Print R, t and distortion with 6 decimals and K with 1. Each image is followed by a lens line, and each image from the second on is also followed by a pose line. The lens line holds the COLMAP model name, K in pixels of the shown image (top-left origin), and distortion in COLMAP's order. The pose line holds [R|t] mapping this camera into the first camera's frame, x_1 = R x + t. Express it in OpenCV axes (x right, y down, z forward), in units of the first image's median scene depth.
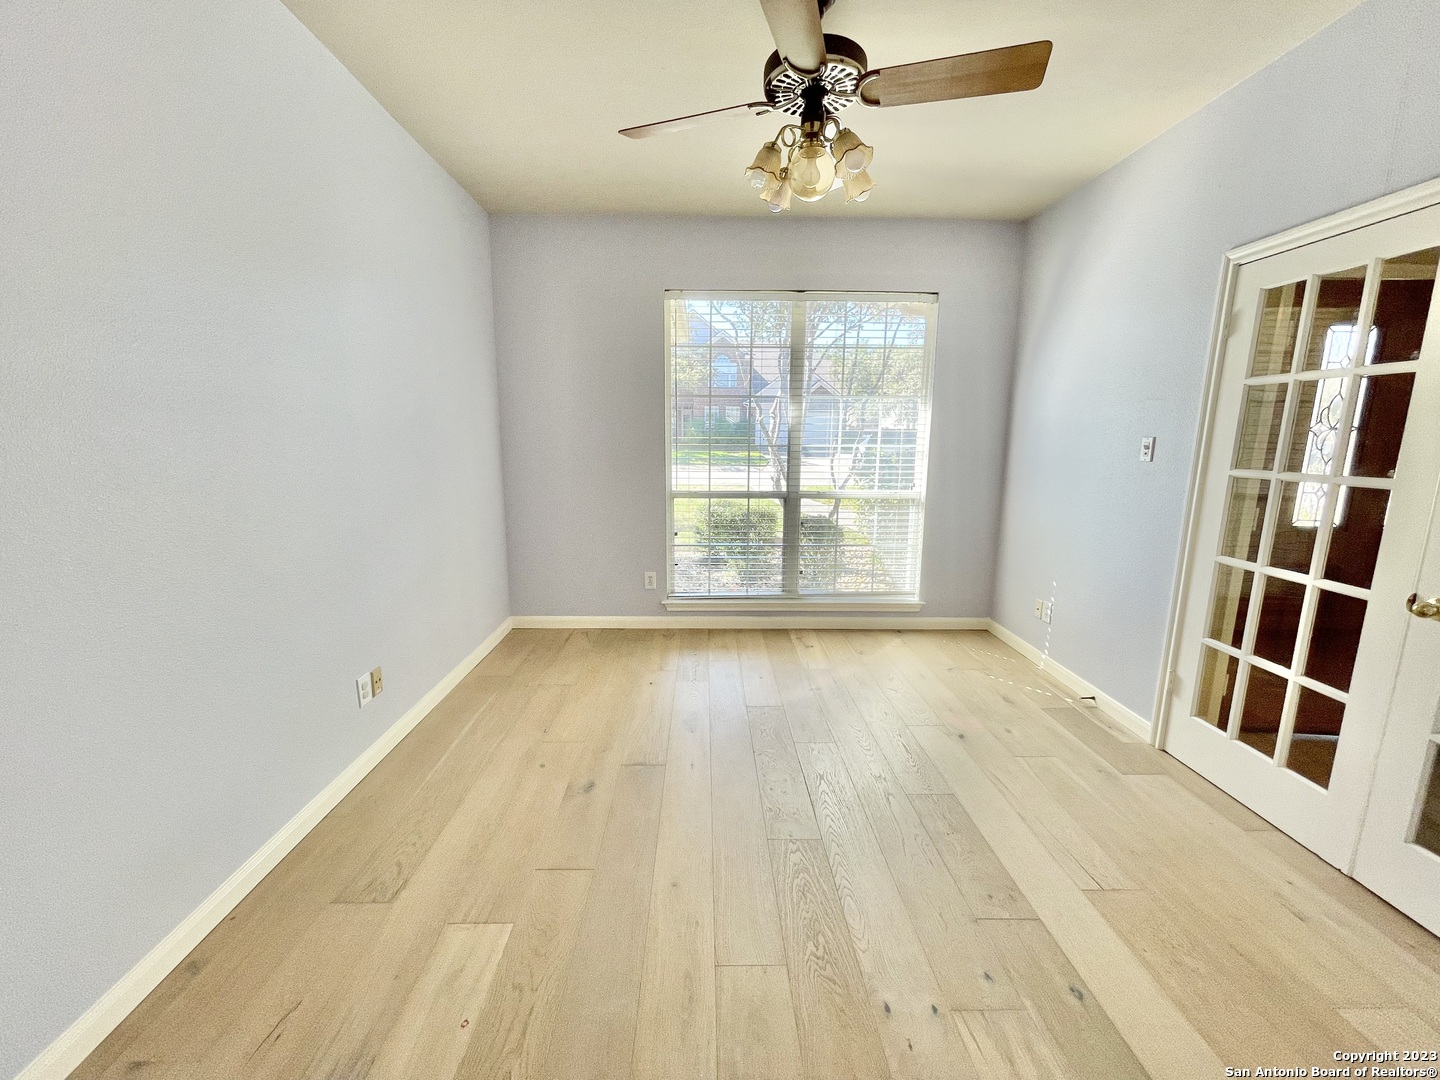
lens RADIAL K [[578.9, 0, 718.6], [0, 578.9, 540.1], [0, 0, 1]] dist [0.002719, -0.000413]
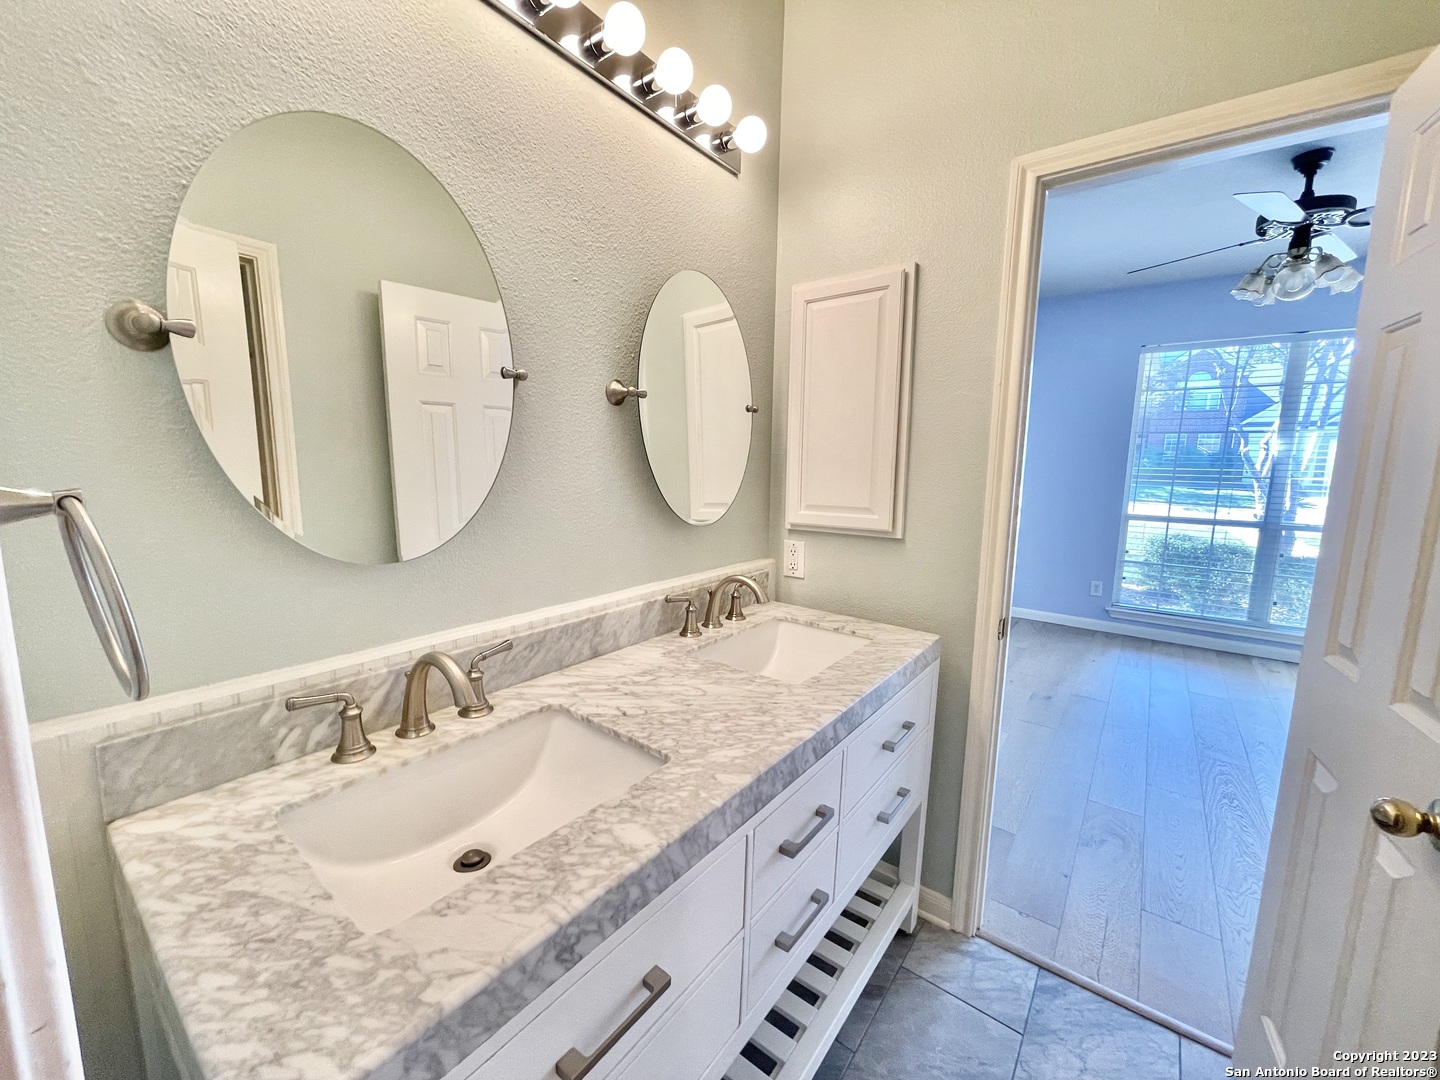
lens RADIAL K [[578.9, 0, 716.9], [0, 578.9, 543.6], [0, 0, 1]] dist [0.002719, -0.000413]
pose [[0.782350, 0.094444, -0.615637, -0.004577], [-0.122283, 0.992490, -0.003140, 0.077642], [0.610717, 0.077739, 0.788024, -0.407942]]
